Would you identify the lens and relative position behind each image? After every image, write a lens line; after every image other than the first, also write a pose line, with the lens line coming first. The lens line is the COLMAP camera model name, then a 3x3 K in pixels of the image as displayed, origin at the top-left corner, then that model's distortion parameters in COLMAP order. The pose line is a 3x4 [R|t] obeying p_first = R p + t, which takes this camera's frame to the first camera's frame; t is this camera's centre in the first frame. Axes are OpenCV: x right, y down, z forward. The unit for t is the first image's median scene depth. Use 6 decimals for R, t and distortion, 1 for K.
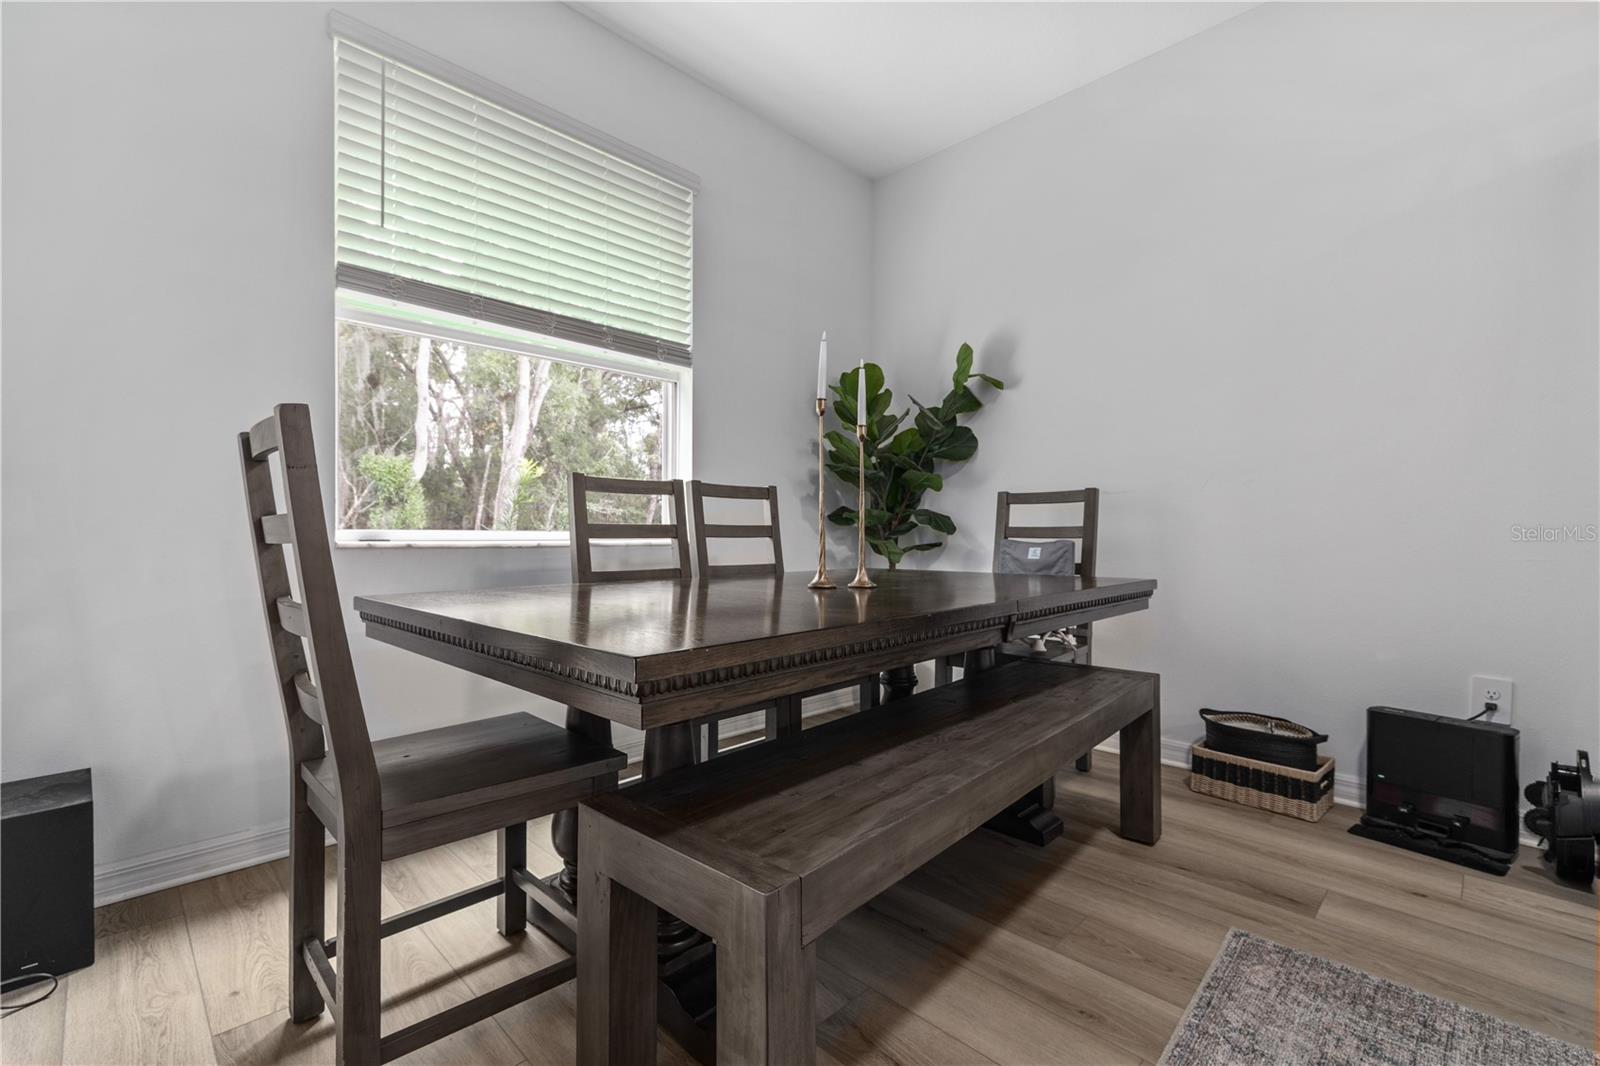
lens RADIAL K [[695.4, 0, 800.0], [0, 695.4, 533.0], [0, 0, 1]] dist [0.002131, 0.000343]
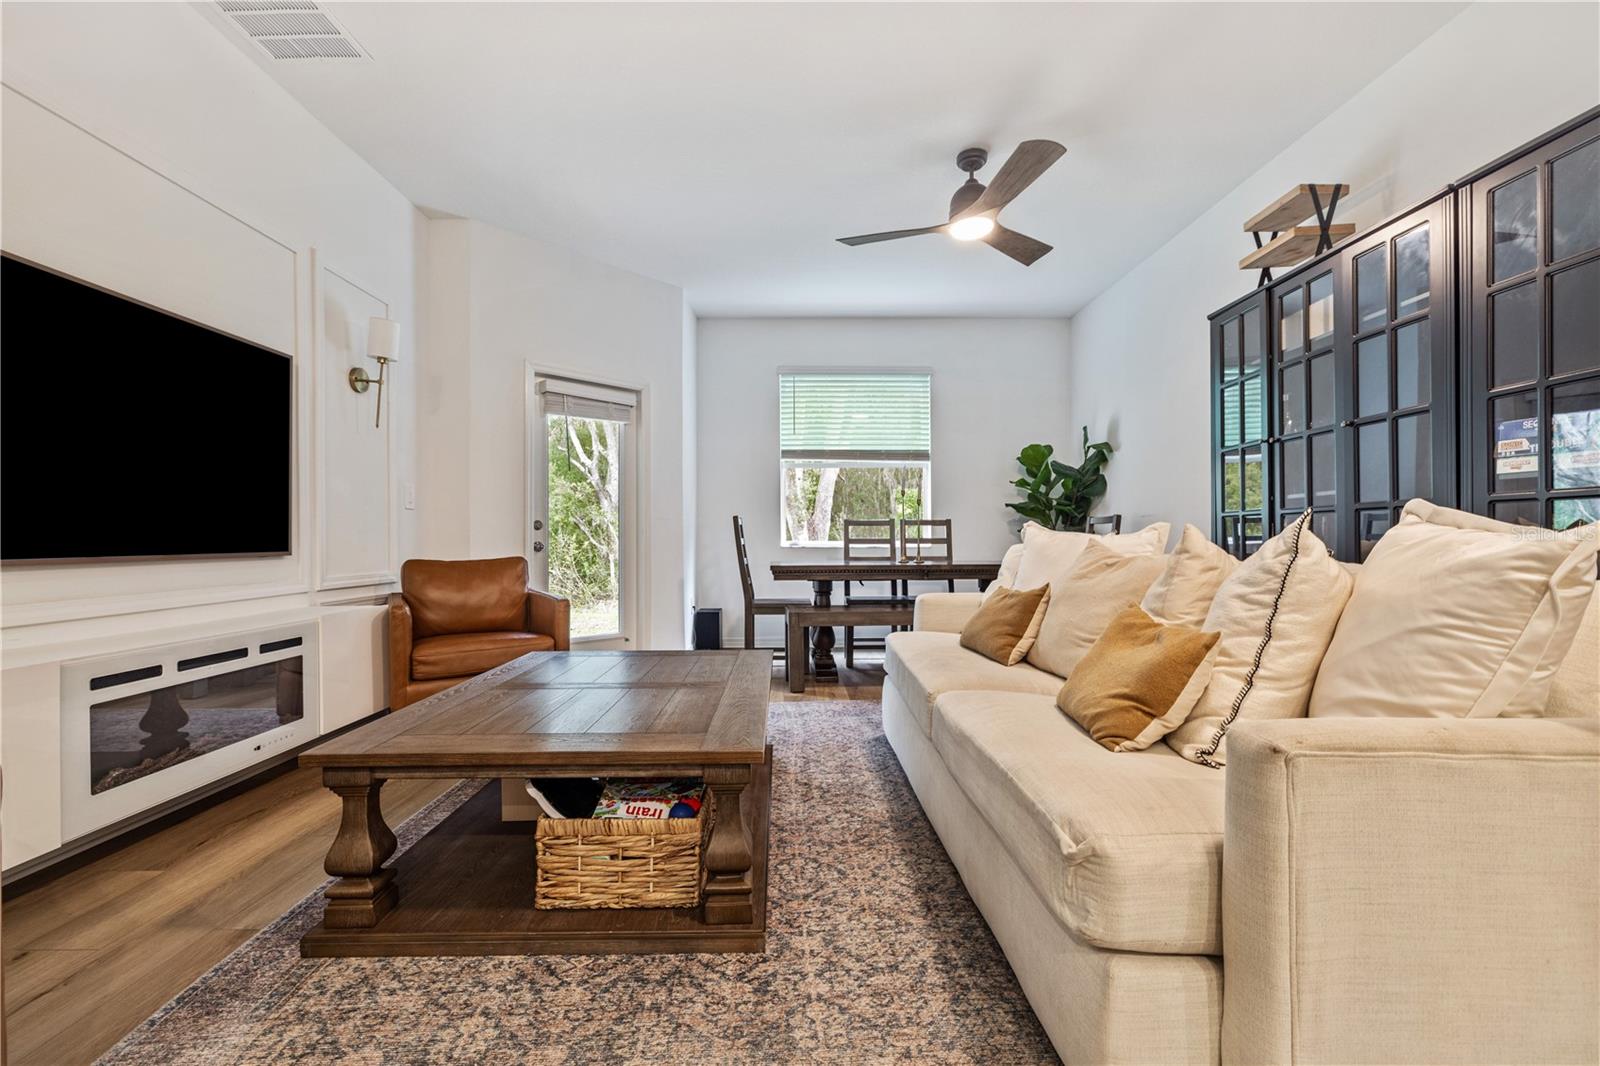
lens RADIAL K [[678.4, 0, 798.2], [0, 678.4, 539.5], [0, 0, 1]] dist [-0.000479, -0.000480]
pose [[0.703365, -0.007542, -0.710788, 1.228293], [-0.003279, 0.999899, -0.013855, 0.023508], [0.710821, 0.012075, 0.703269, -0.828143]]
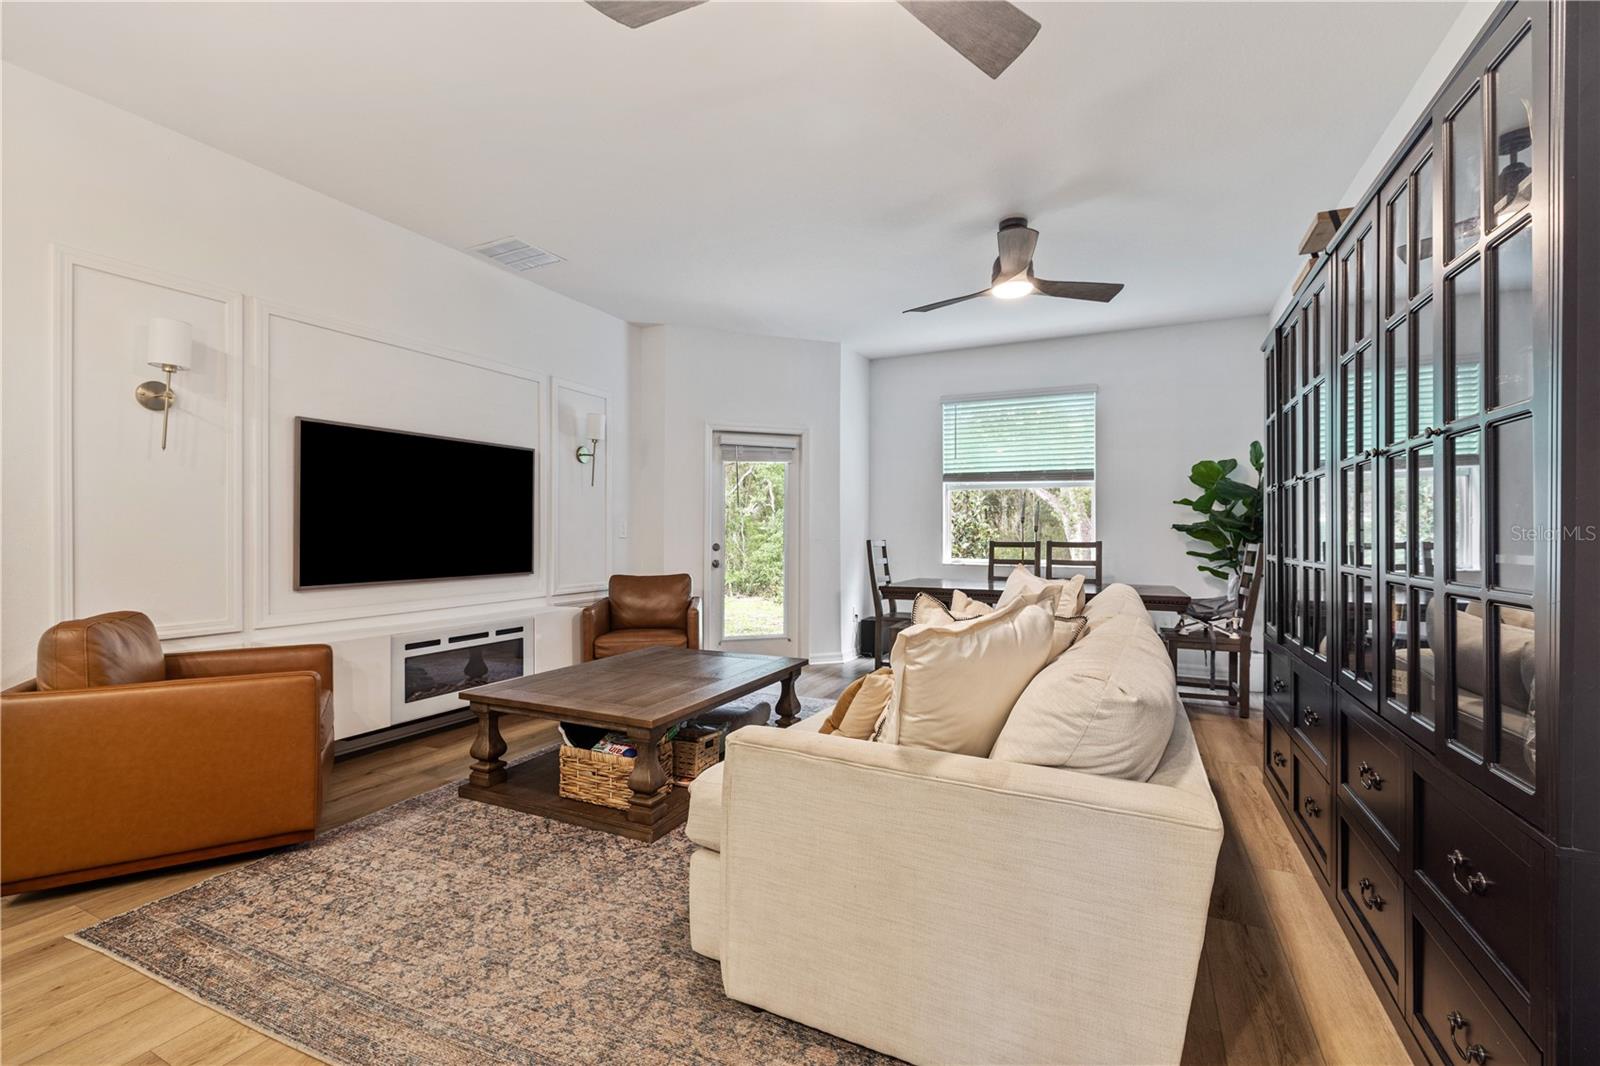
lens RADIAL K [[695.4, 0, 800.0], [0, 695.4, 533.0], [0, 0, 1]] dist [0.002131, 0.000343]
pose [[0.313685, -0.003385, -0.949521, 1.846927], [-0.015385, 0.999844, -0.008647, -0.071843], [0.949403, 0.017321, 0.313584, -0.525271]]
